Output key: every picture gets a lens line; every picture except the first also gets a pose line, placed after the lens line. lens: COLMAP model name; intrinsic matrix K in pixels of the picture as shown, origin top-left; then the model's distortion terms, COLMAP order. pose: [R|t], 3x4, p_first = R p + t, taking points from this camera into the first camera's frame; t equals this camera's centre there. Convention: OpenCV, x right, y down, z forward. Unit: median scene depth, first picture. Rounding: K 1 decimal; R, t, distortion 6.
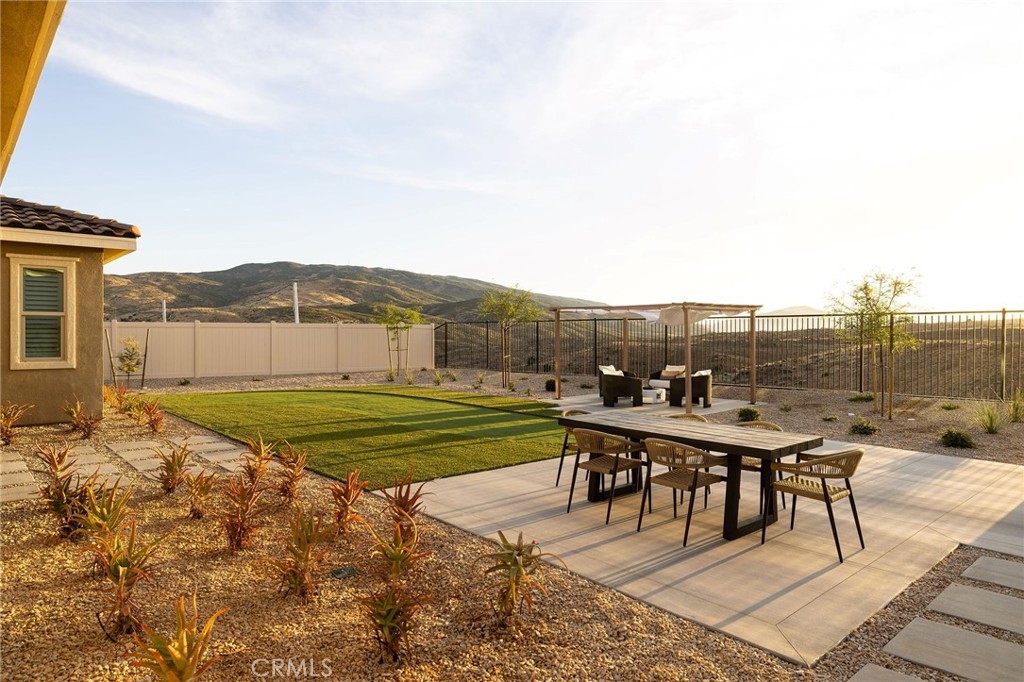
lens RADIAL K [[637.3, 0, 513.0], [0, 637.3, 344.8], [0, 0, 1]] dist [-0.003974, -0.000711]
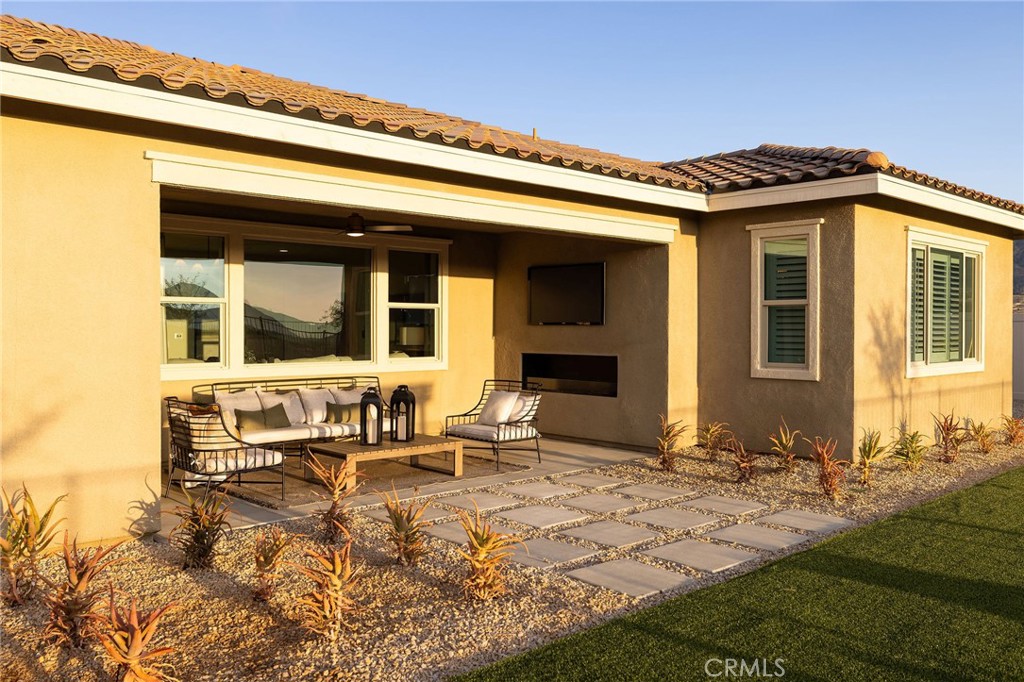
lens RADIAL K [[836.0, 0, 512.1], [0, 836.0, 331.0], [0, 0, 1]] dist [-0.005091, 0.004436]
pose [[0.024995, -0.001018, -0.999687, 0.143187], [-0.019732, 0.999804, -0.001512, -0.006659], [0.999493, 0.019764, 0.024970, 0.484257]]
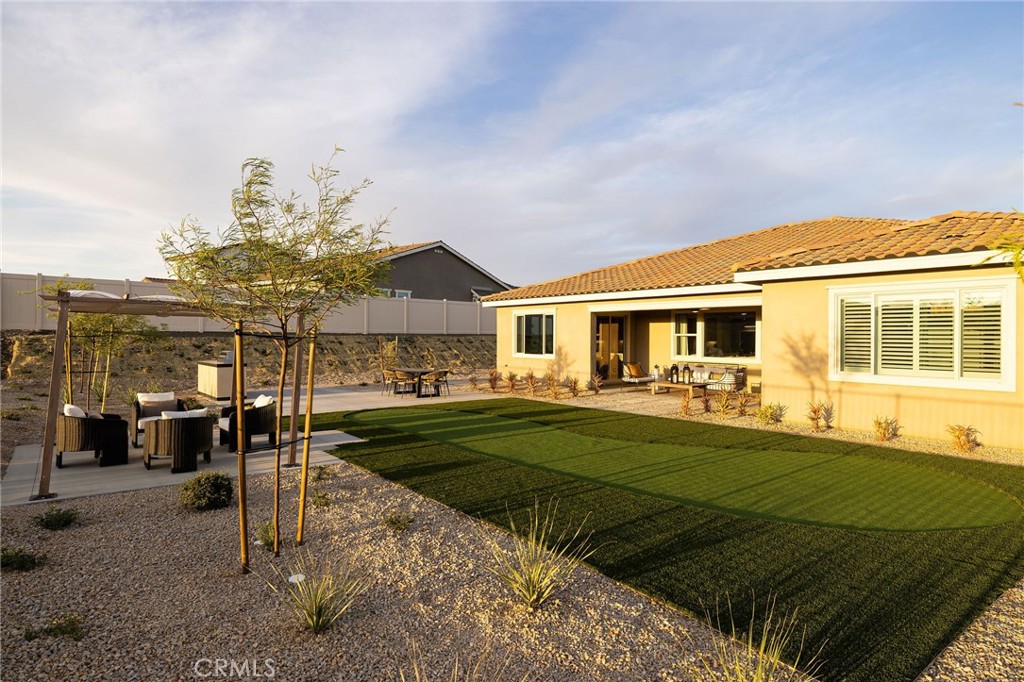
lens RADIAL K [[569.7, 0, 514.4], [0, 569.7, 337.8], [0, 0, 1]] dist [0.001831, 0.000092]
pose [[-0.997882, -0.006920, 0.064685, -0.128430], [-0.005612, 0.999777, 0.020375, -0.039537], [-0.064811, 0.019969, -0.997698, 1.484374]]
